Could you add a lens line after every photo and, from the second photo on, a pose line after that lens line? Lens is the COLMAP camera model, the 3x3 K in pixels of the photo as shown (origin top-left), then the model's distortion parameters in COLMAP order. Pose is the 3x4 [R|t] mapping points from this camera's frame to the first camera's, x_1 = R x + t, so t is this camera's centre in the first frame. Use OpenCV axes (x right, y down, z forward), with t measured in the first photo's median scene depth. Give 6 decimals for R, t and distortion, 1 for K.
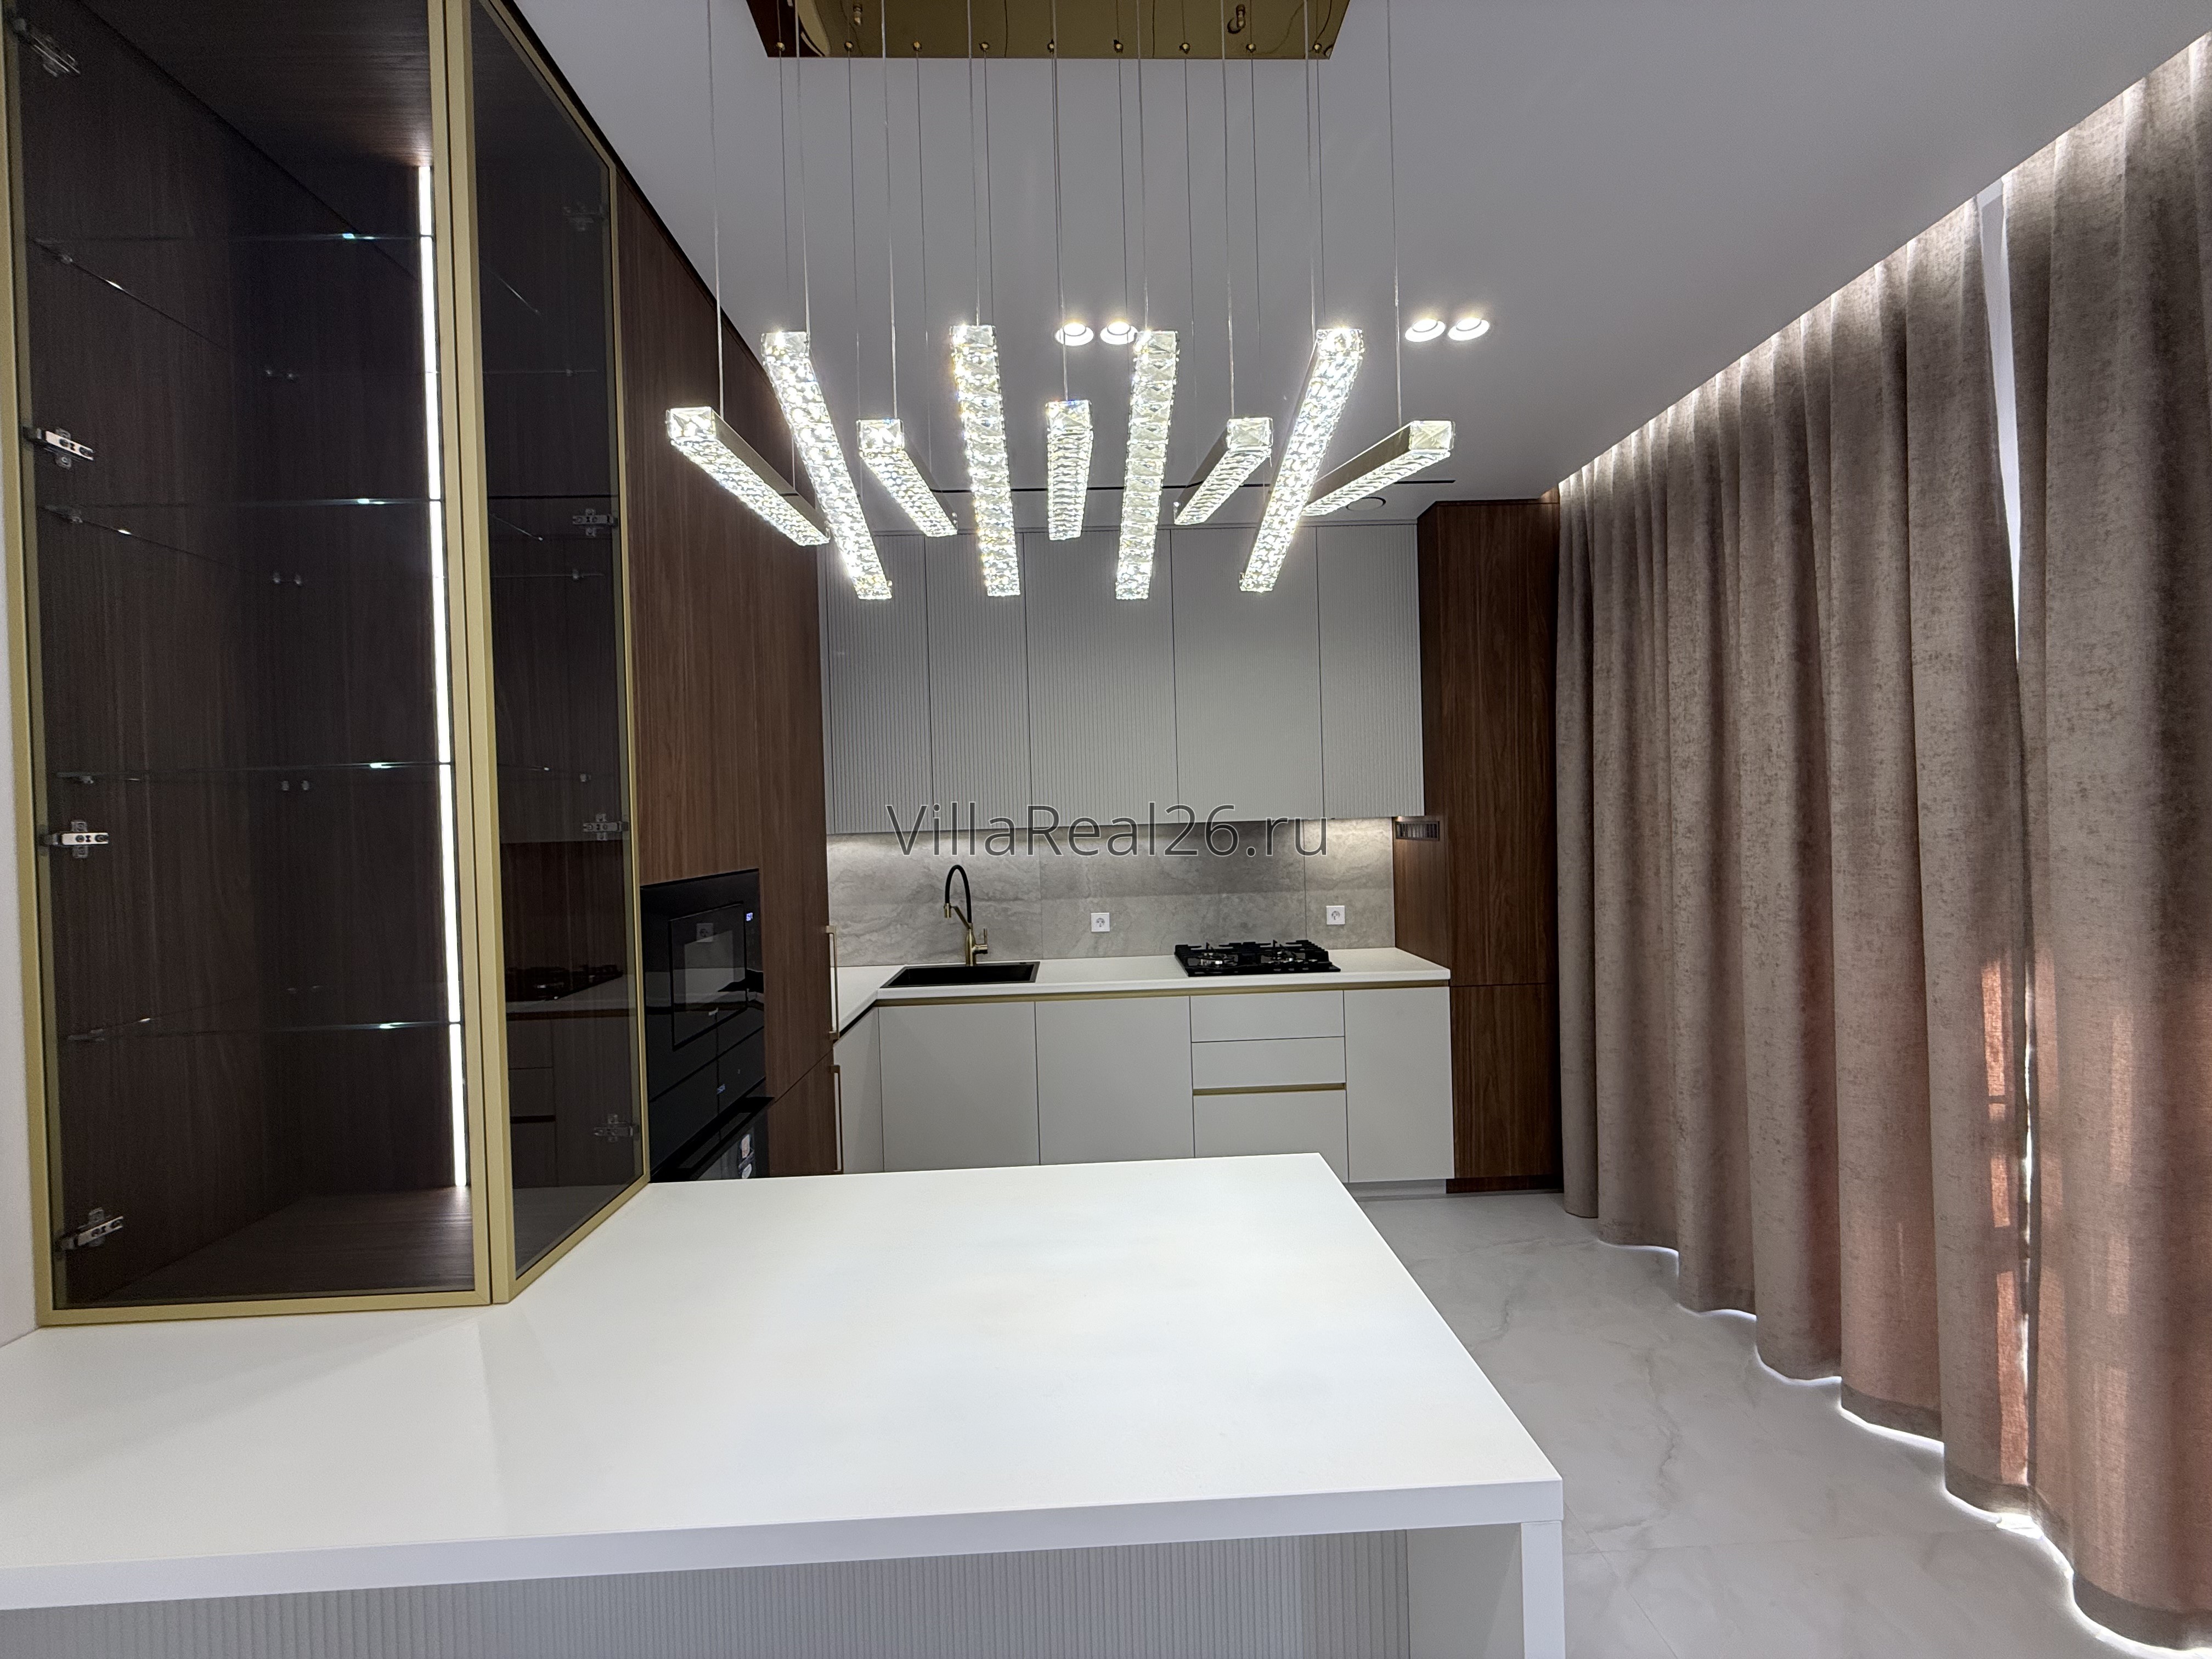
lens RADIAL K [[880.4, 0, 1100.0], [0, 880.4, 826.7], [0, 0, 1]] dist [-0.001764, 0.000316]
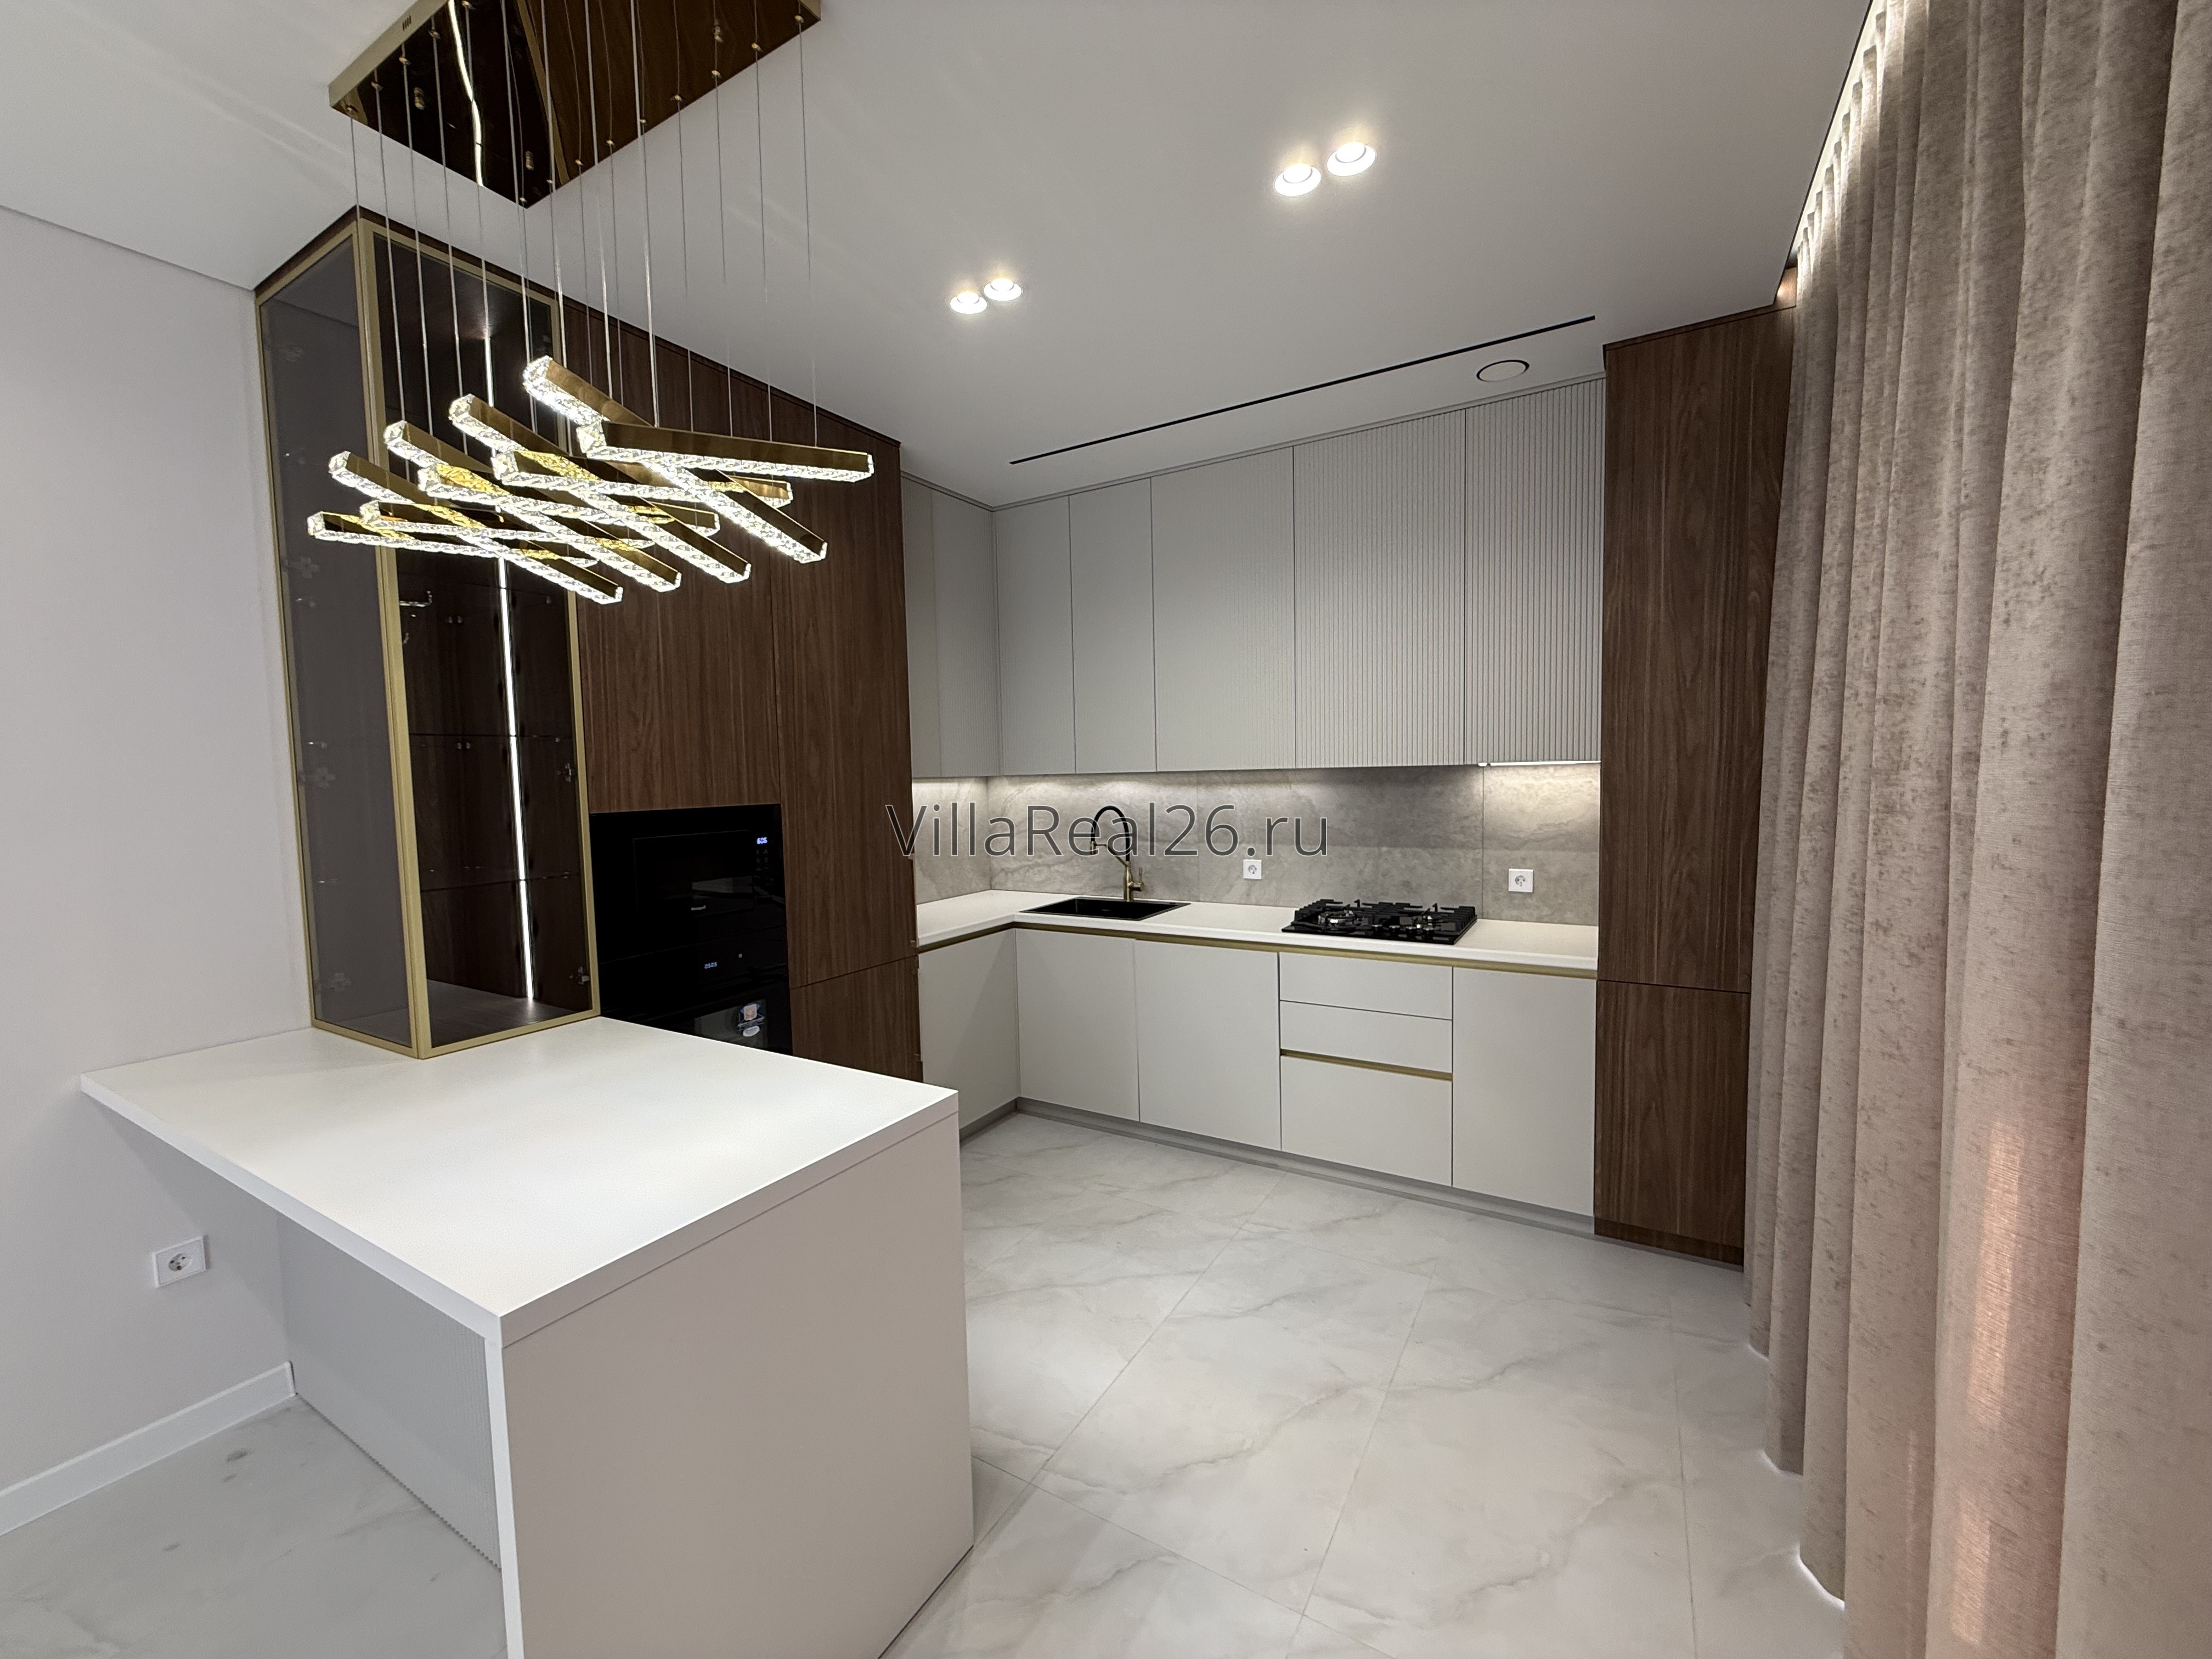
lens RADIAL K [[880.4, 0, 1099.1], [0, 880.4, 826.5], [0, 0, 1]] dist [-0.001764, 0.000316]
pose [[0.842789, 0.043412, -0.536491, 0.492151], [-0.005496, 0.997384, 0.072073, -0.010407], [0.538216, -0.057794, 0.840823, 0.119596]]
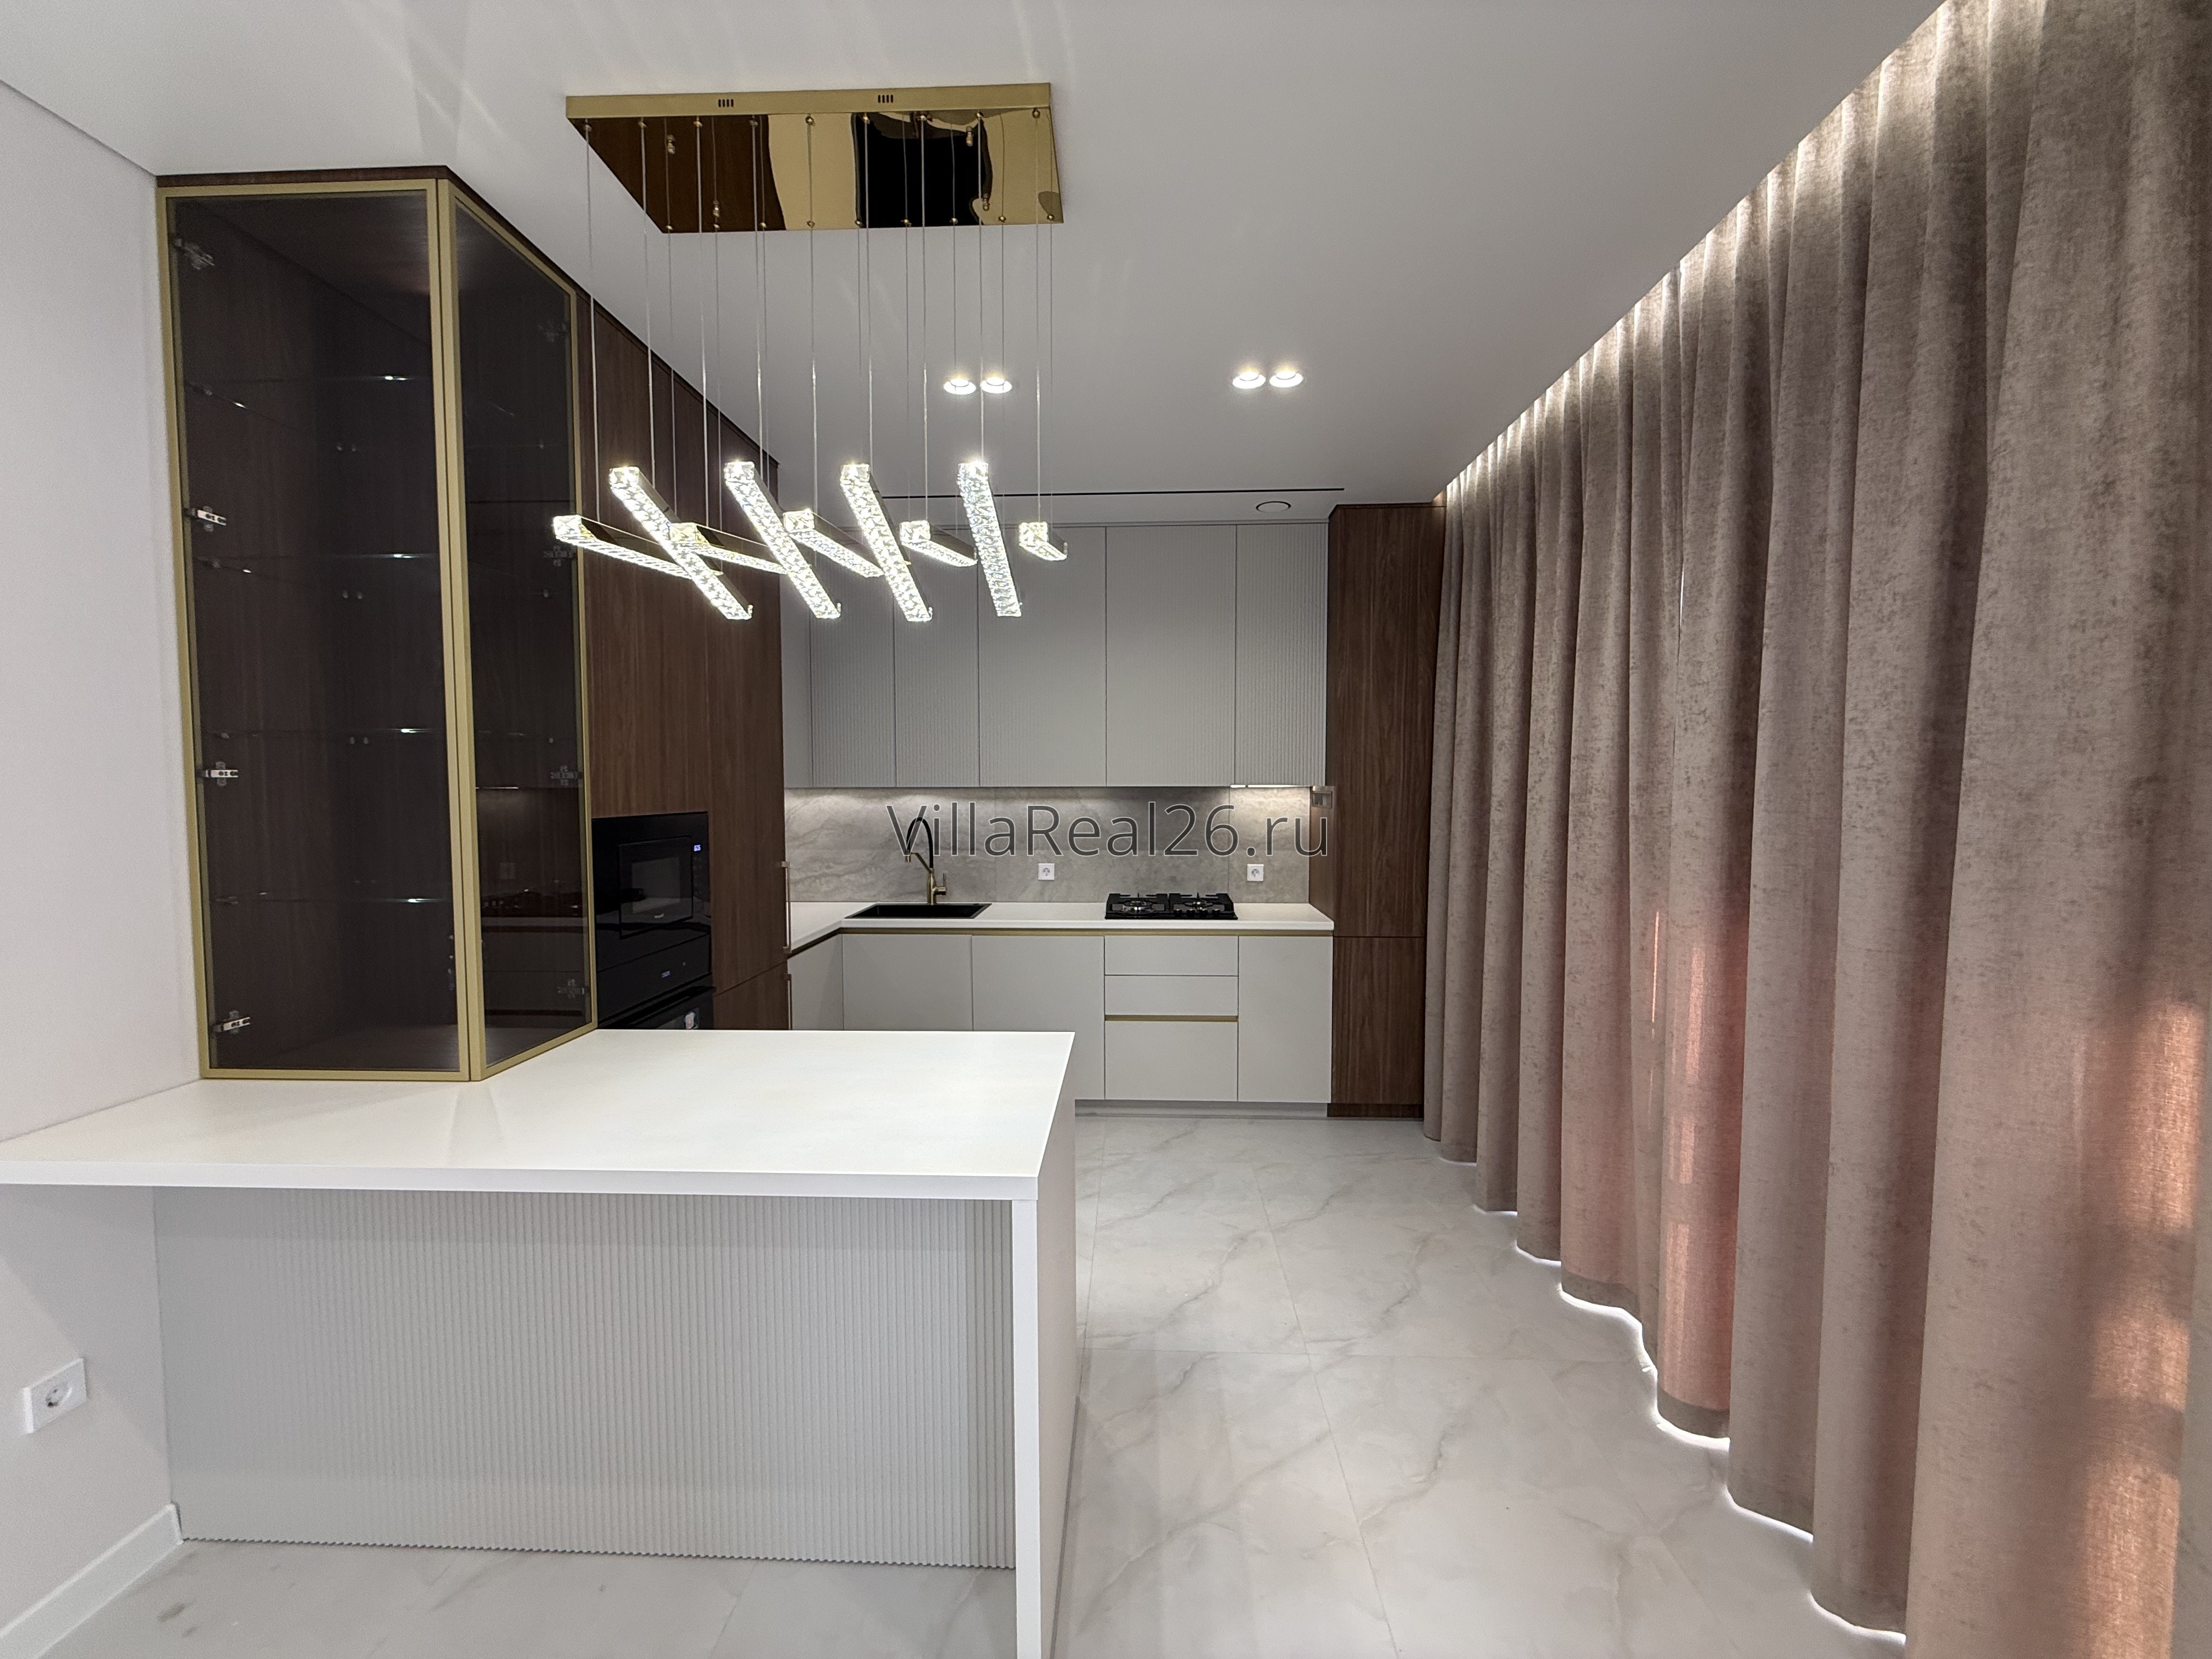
lens RADIAL K [[880.4, 0, 1099.9], [0, 880.4, 825.3], [0, 0, 1]] dist [-0.001764, 0.000316]
pose [[0.996877, 0.031089, -0.072598, 0.196078], [-0.028105, 0.998732, 0.041775, -0.001463], [0.073805, -0.039604, 0.996486, -0.170454]]
